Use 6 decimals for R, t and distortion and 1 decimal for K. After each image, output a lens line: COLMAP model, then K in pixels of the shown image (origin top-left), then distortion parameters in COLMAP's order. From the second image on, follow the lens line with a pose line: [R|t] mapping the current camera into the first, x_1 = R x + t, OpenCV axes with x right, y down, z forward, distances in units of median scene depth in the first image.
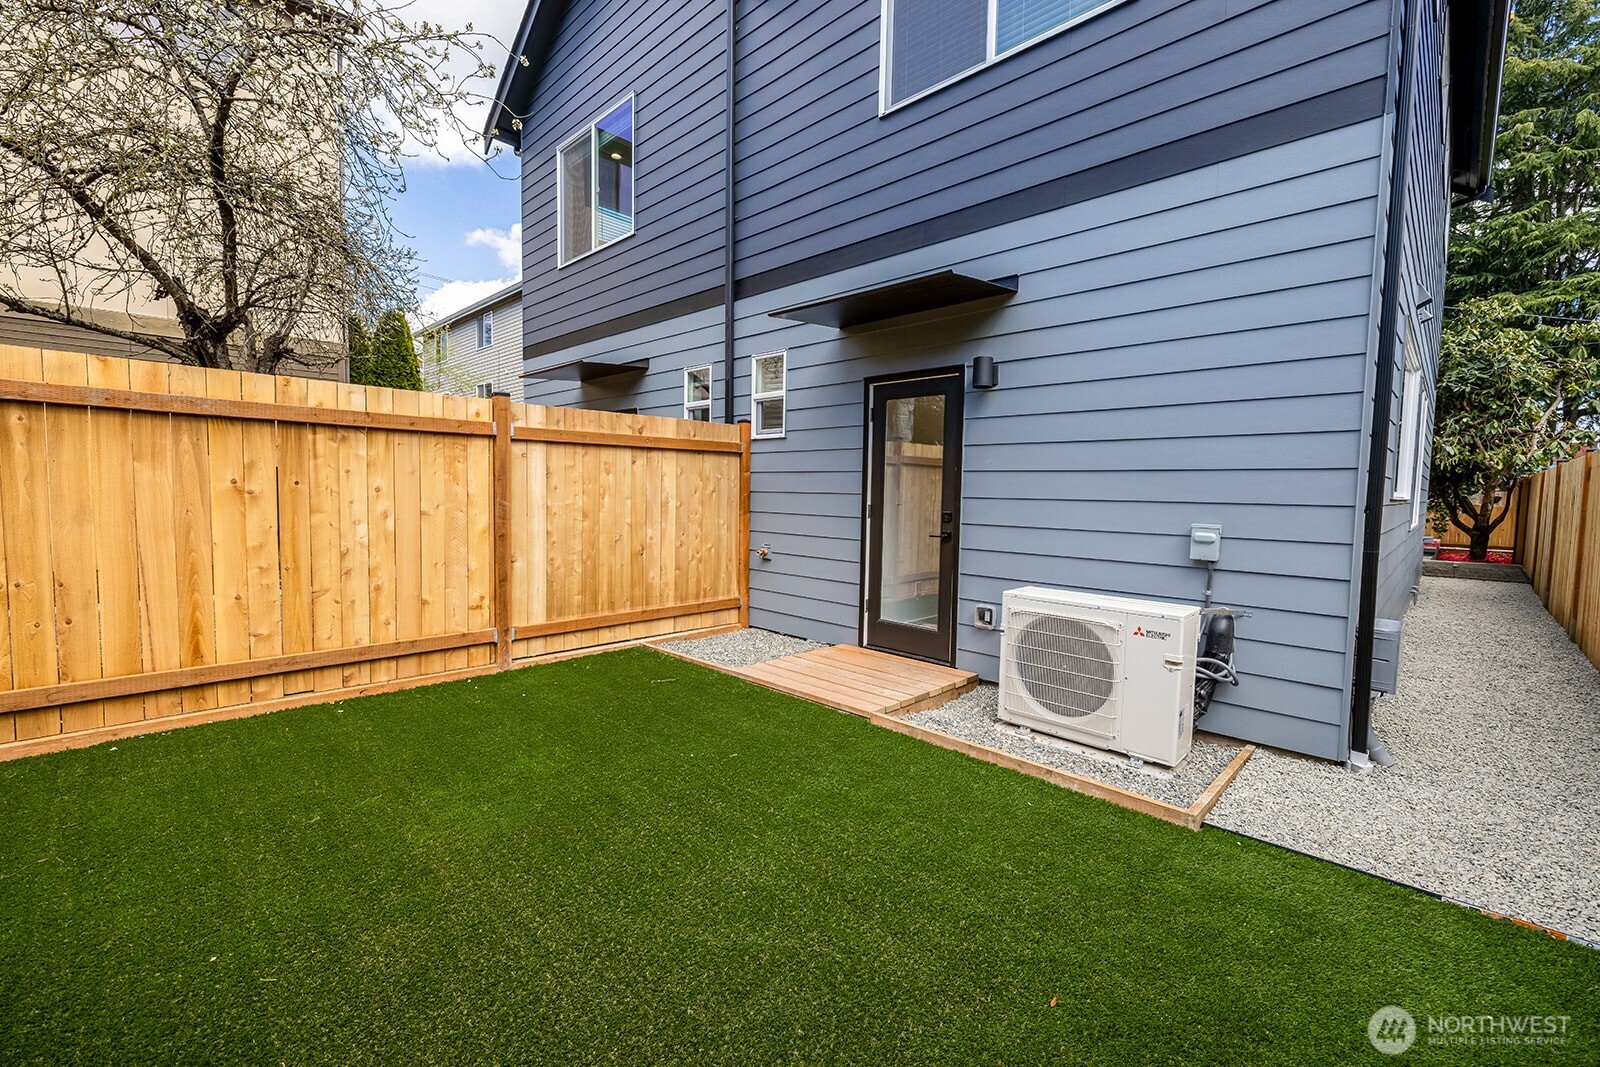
lens RADIAL K [[680.6, 0, 801.2], [0, 680.6, 532.1], [0, 0, 1]] dist [-0.000948, -0.000069]
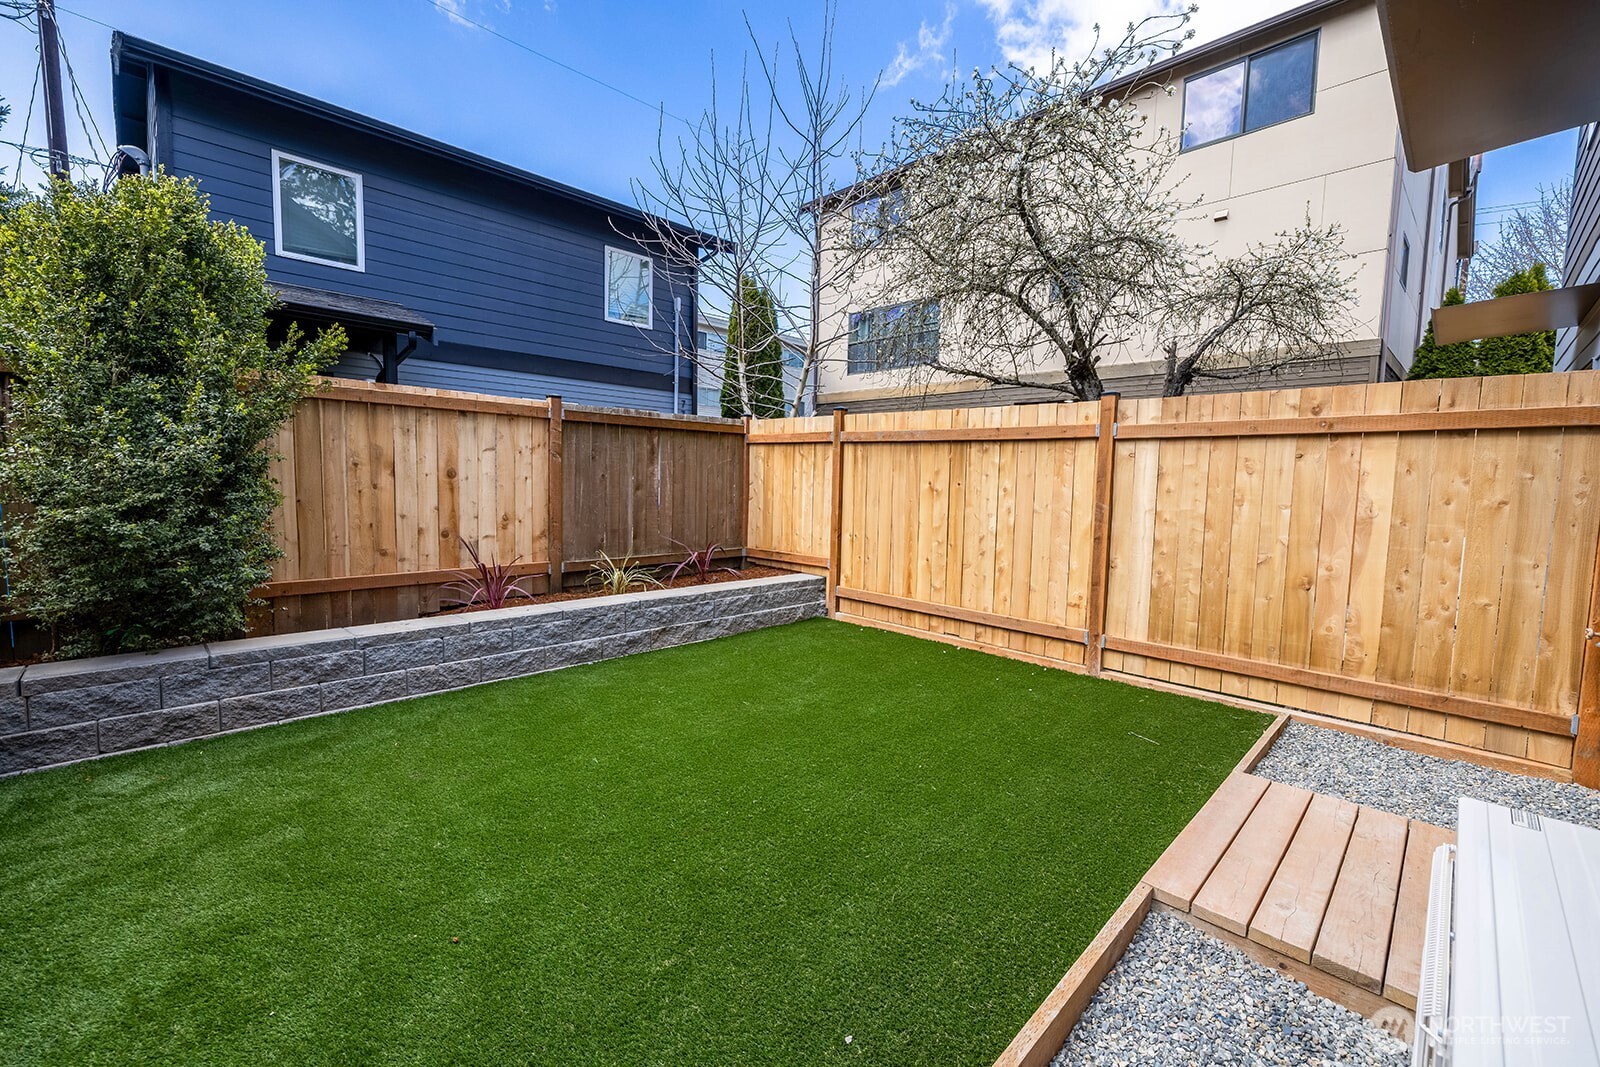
lens RADIAL K [[680.6, 0, 801.5], [0, 680.6, 529.8], [0, 0, 1]] dist [-0.000948, -0.000069]
pose [[-0.017651, 0.059524, -0.998071, 0.537551], [-0.087420, 0.994312, 0.060846, -0.029088], [0.996015, 0.088326, -0.012347, 0.573260]]
